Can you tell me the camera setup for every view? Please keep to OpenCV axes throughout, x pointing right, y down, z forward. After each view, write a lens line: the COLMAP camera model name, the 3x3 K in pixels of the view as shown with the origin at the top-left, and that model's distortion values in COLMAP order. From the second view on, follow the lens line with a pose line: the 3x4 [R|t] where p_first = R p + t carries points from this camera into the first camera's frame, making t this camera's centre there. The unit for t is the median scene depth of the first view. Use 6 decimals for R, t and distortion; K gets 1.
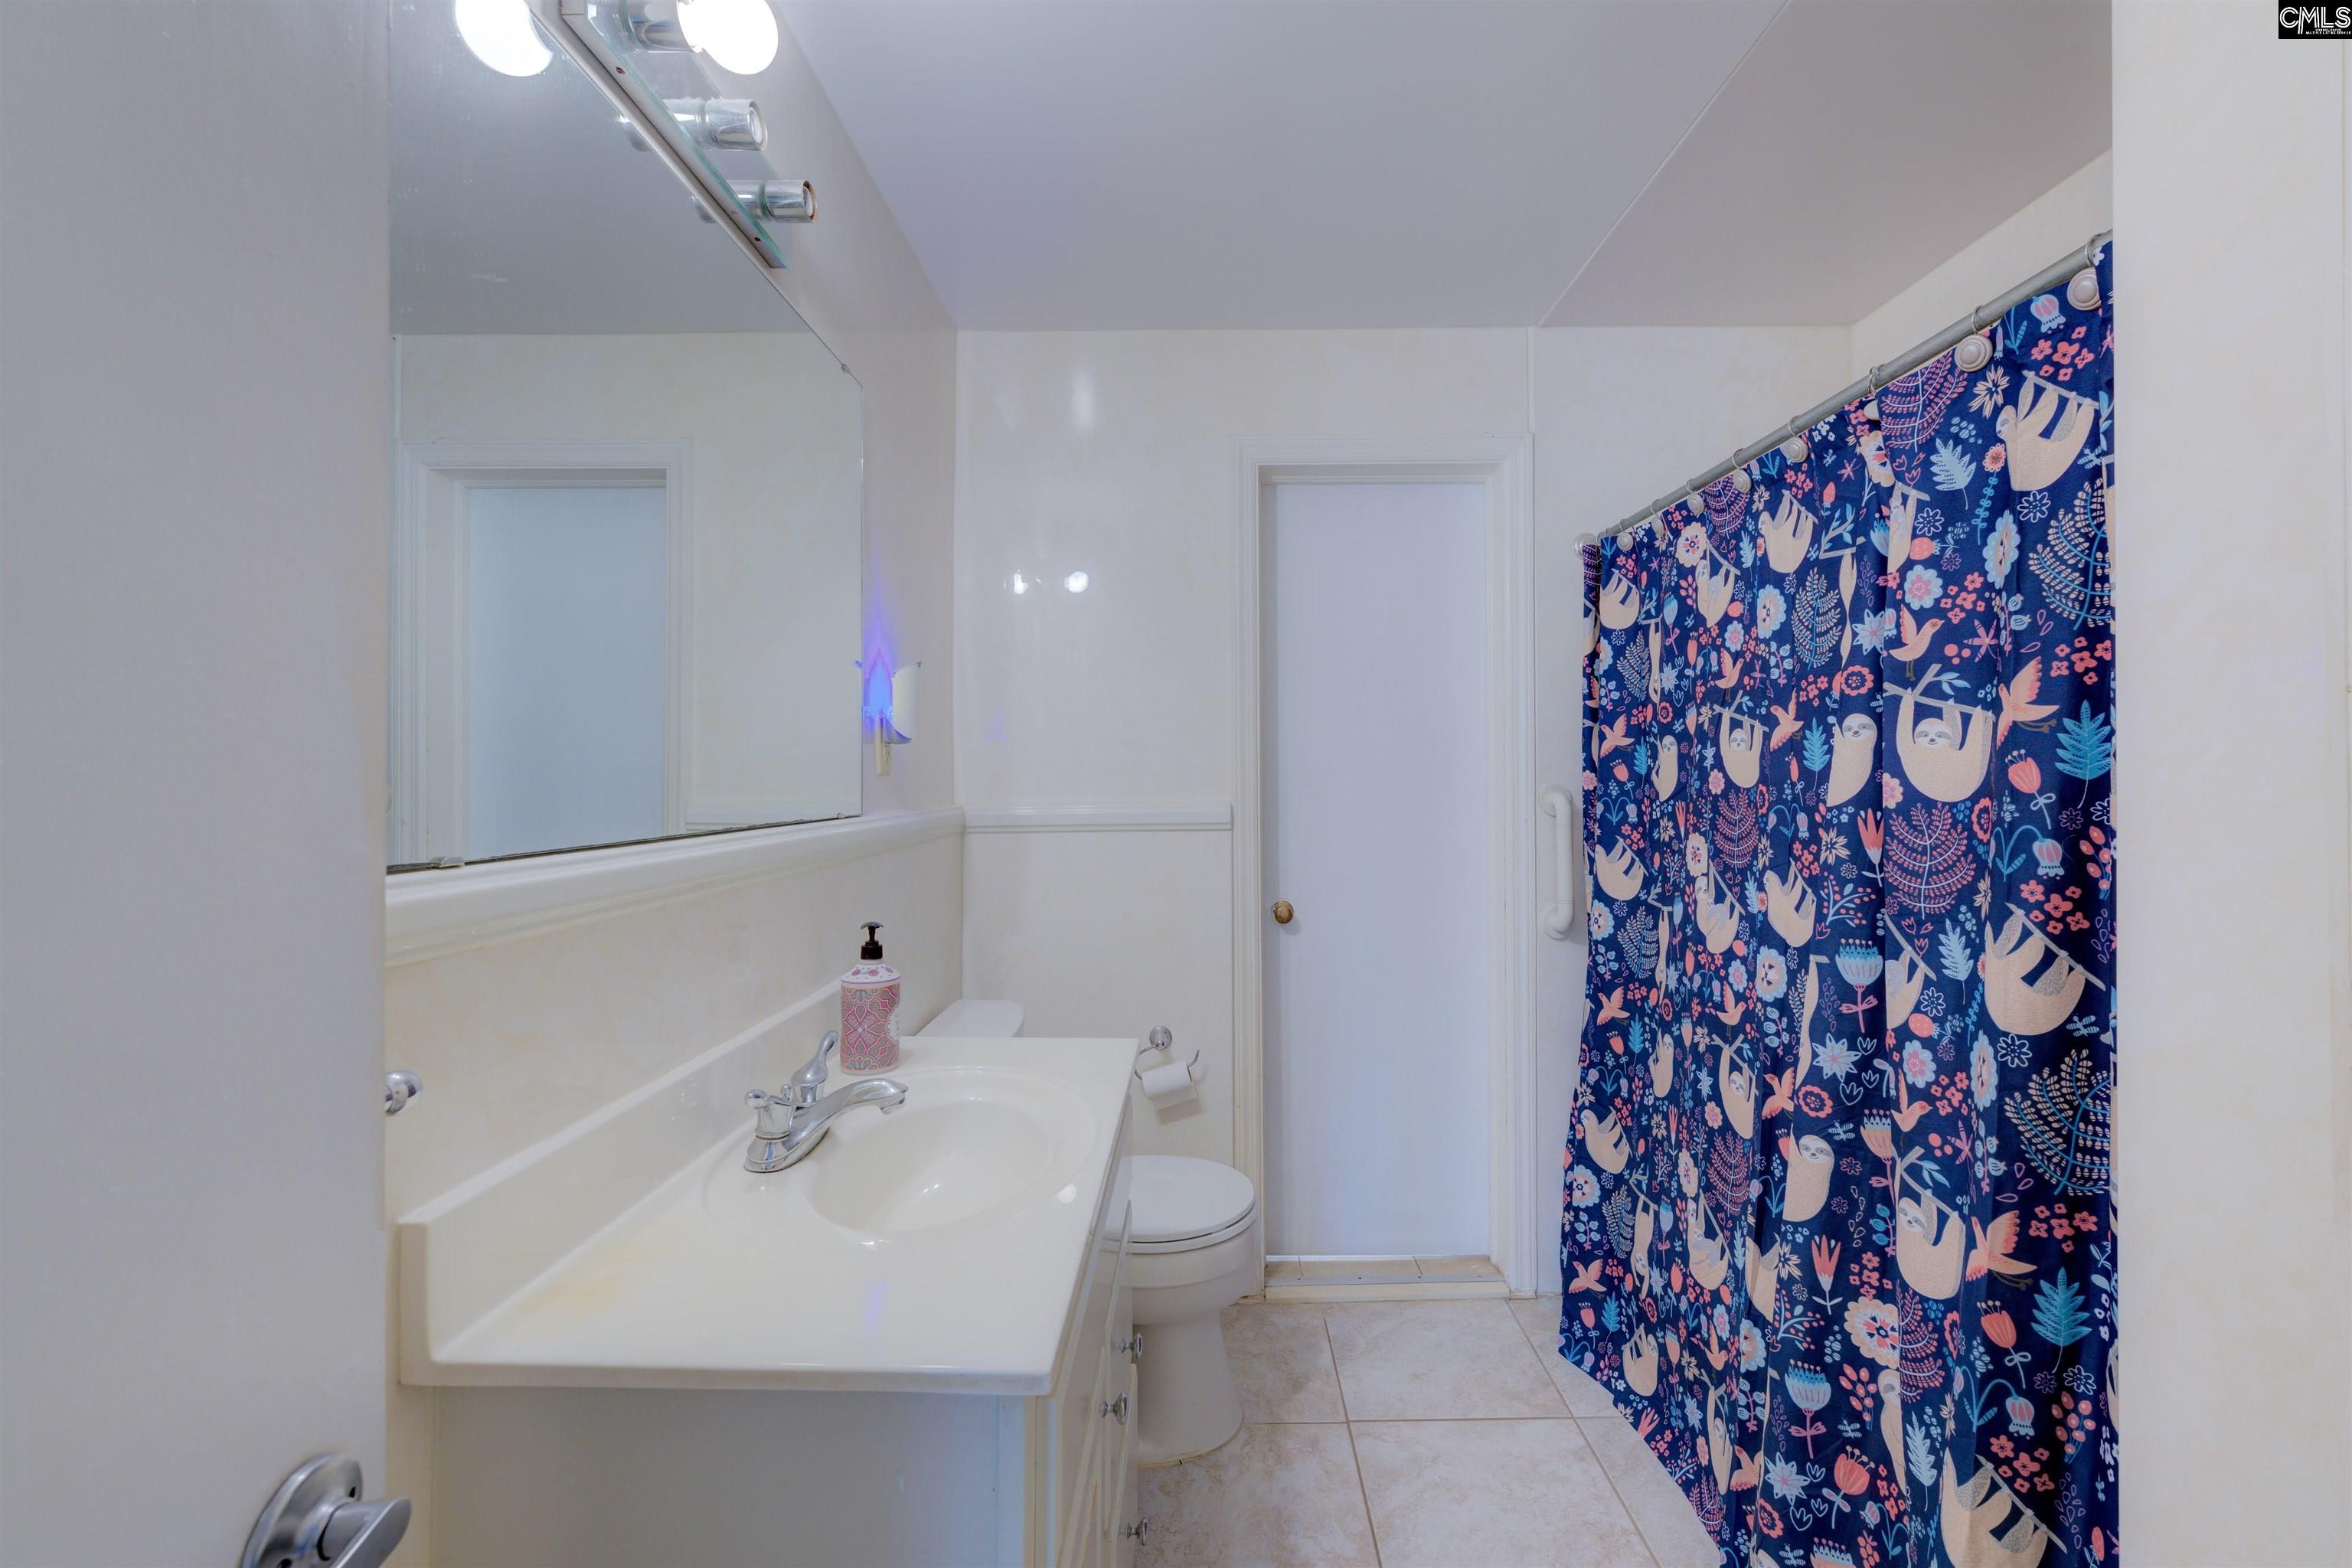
lens RADIAL K [[931.9, 0, 1216.1], [0, 931.9, 765.7], [0, 0, 1]] dist [-0.005656, 0.002234]
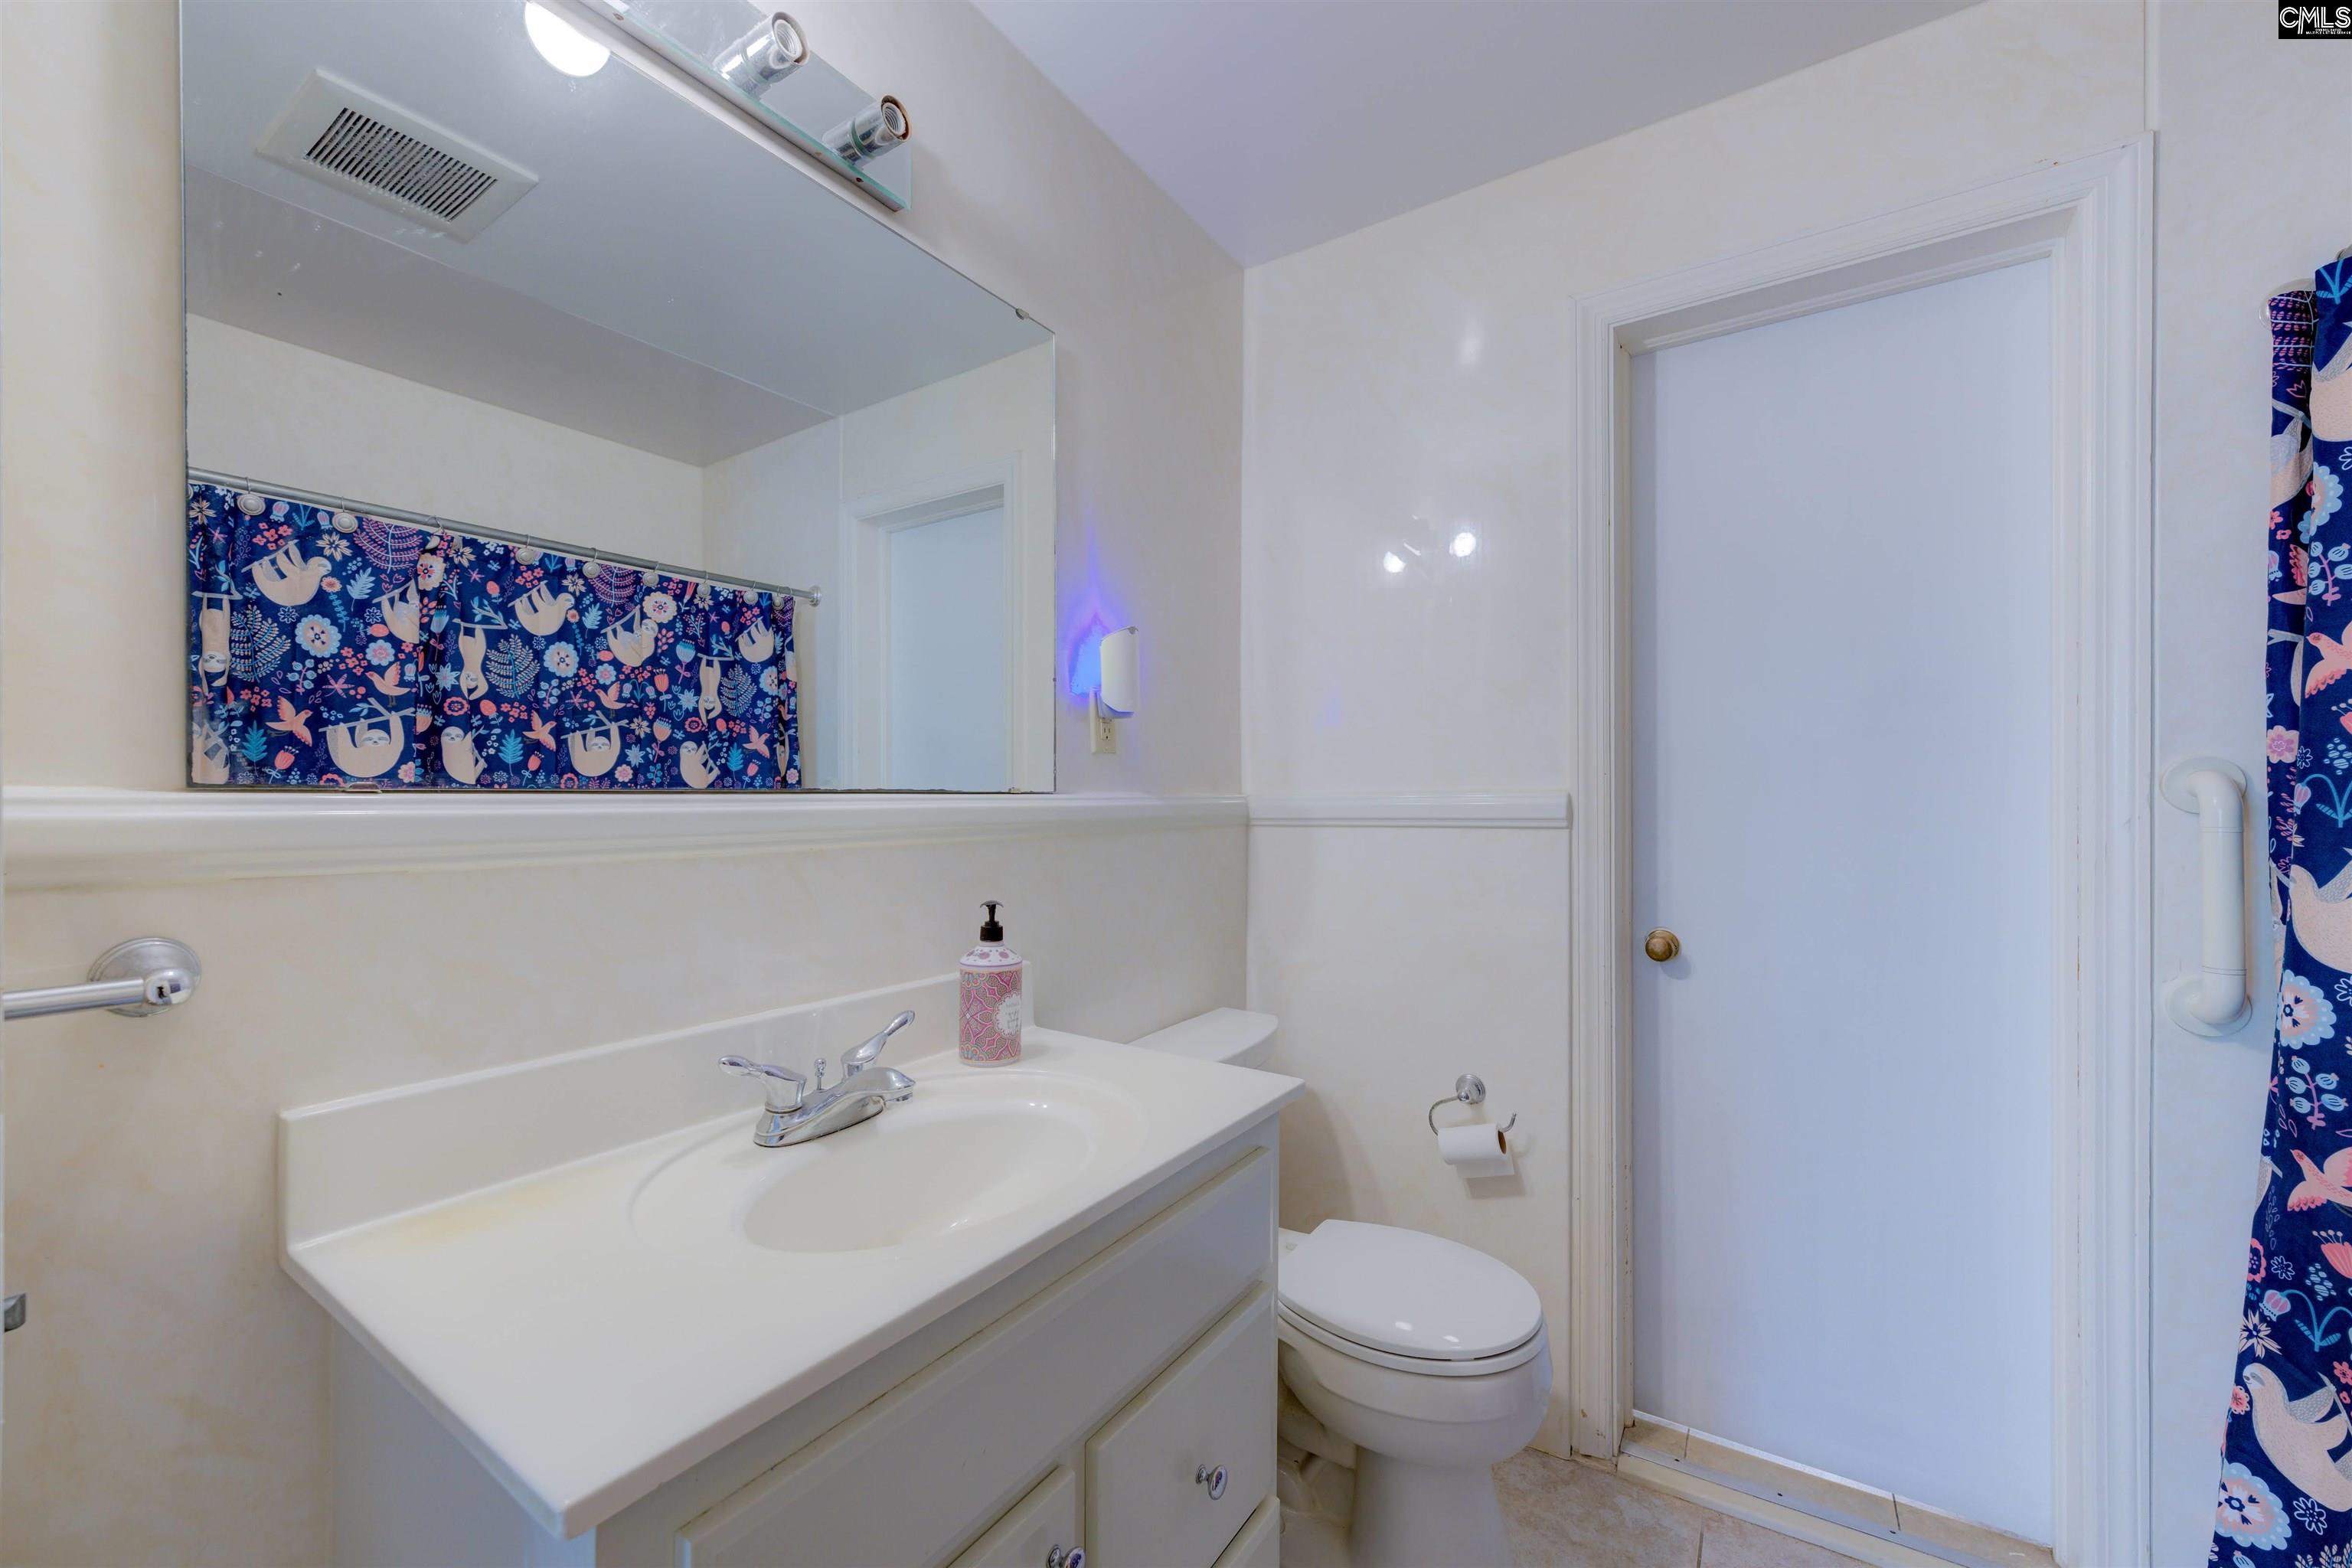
lens RADIAL K [[931.9, 0, 1171.8], [0, 931.9, 800.5], [0, 0, 1]] dist [-0.005656, 0.002234]
pose [[0.824485, 0.000342, -0.565884, 0.181875], [0.008196, 0.999888, 0.012547, 0.036412], [0.565824, -0.014982, 0.824390, 0.213018]]
